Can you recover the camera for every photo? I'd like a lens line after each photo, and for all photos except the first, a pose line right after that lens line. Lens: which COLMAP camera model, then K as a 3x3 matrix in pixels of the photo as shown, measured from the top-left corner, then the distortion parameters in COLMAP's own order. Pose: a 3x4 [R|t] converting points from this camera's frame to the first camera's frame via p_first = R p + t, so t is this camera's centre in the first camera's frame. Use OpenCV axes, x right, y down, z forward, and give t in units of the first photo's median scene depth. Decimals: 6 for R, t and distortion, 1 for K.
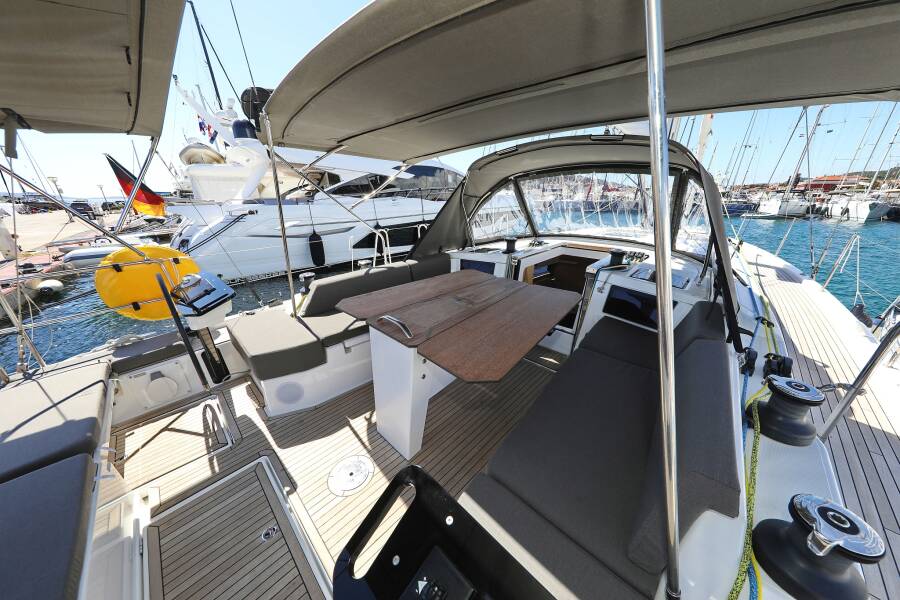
lens RADIAL K [[275.0, 0, 452.5], [0, 275.0, 301.2], [0, 0, 1]] dist [-0.005166, -0.000061]
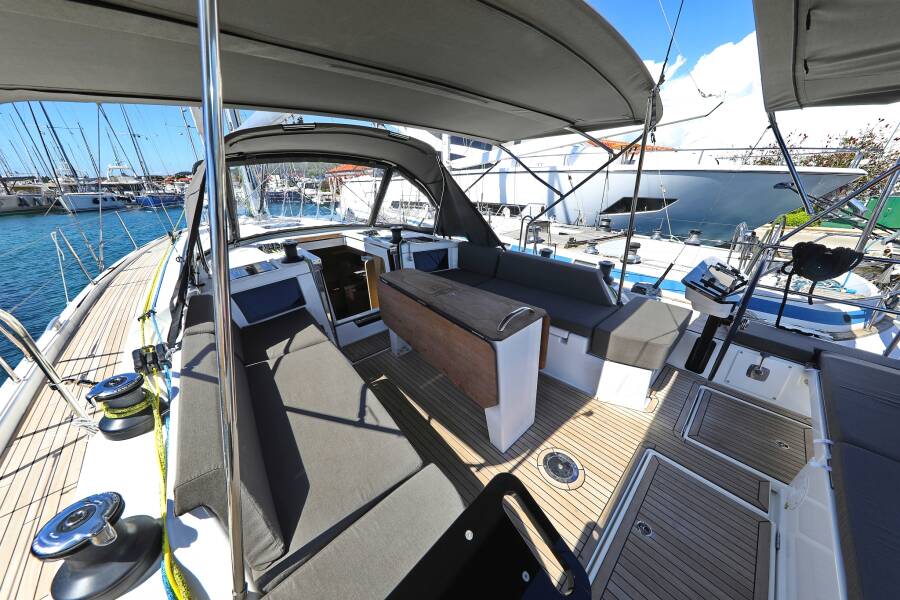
lens RADIAL K [[275.0, 0, 452.5], [0, 275.0, 301.2], [0, 0, 1]] dist [-0.005166, -0.000061]
pose [[0.045509, -0.384733, 0.921905, -0.741465], [0.369010, 0.864065, 0.342380, -0.254072], [-0.928311, 0.324611, 0.181293, 0.693850]]
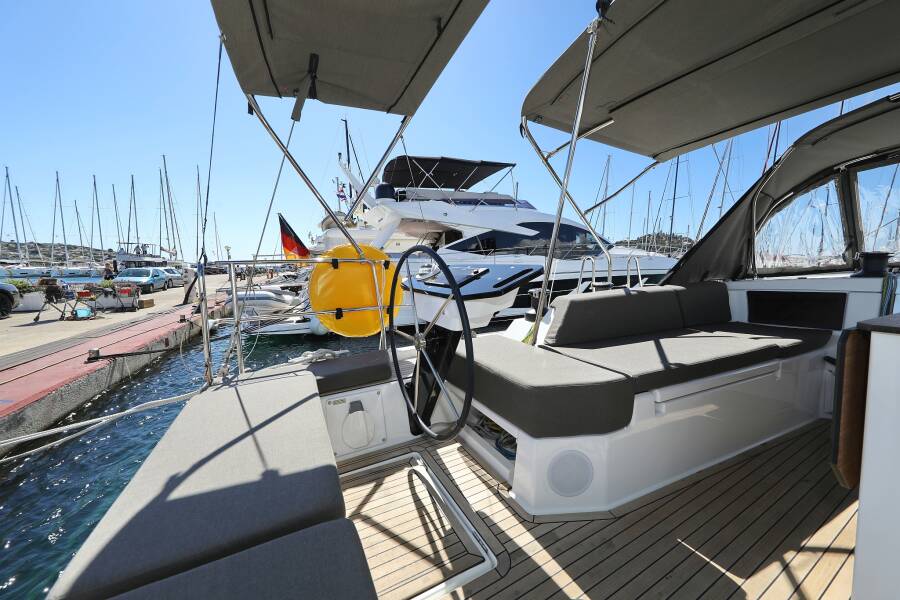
lens RADIAL K [[316.4, 0, 450.0], [0, 316.4, 300.0], [0, 0, 1]] dist [-0.000366, -0.000098]
pose [[0.952034, 0.036099, -0.303855, -0.578311], [-0.112777, 0.964506, -0.238767, 0.163422], [0.284451, 0.261582, 0.922314, 0.238478]]
